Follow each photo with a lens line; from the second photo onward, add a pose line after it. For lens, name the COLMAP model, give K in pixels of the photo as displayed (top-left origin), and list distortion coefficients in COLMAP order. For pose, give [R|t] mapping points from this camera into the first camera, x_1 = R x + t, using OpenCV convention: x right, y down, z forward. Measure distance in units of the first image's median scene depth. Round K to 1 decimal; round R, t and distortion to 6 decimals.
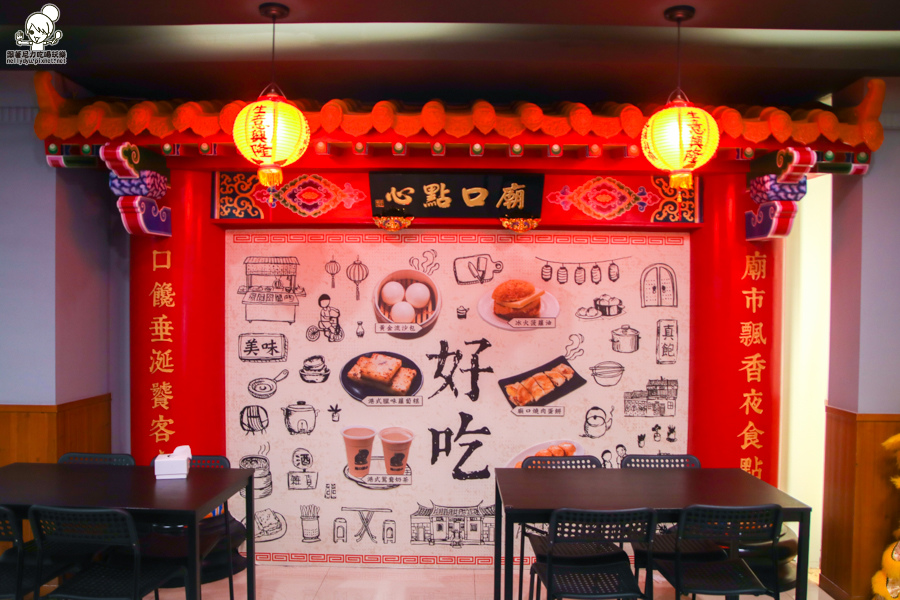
lens RADIAL K [[706.7, 0, 450.5], [0, 706.7, 303.4], [0, 0, 1]] dist [-0.085063, 0.011837]
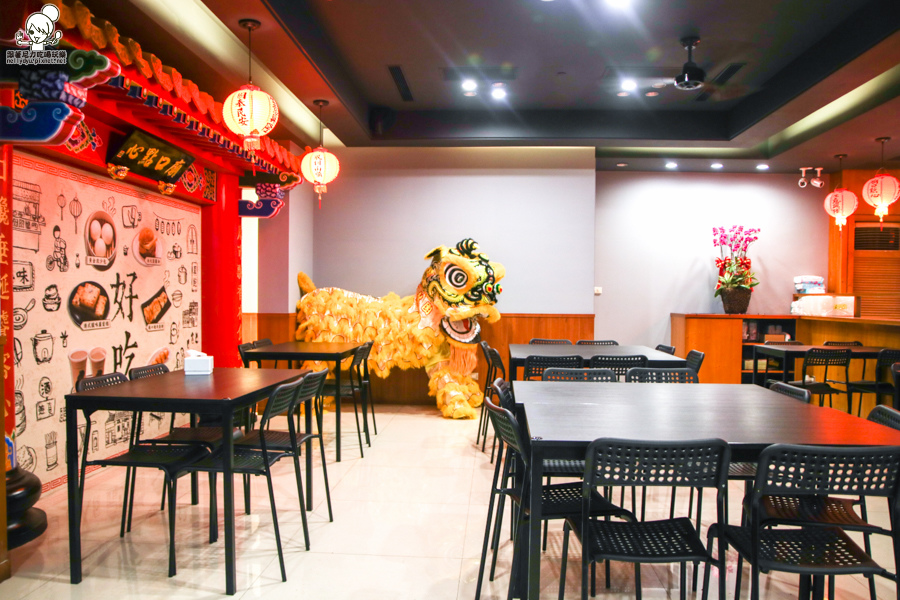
lens RADIAL K [[706.7, 0, 449.9], [0, 706.7, 299.0], [0, 0, 1]] dist [-0.085063, 0.011837]
pose [[0.037256, -0.009728, 0.999258, -1.178675], [0.009345, 0.999912, 0.009386, 0.091570], [-0.999262, 0.008988, 0.037343, 0.385103]]
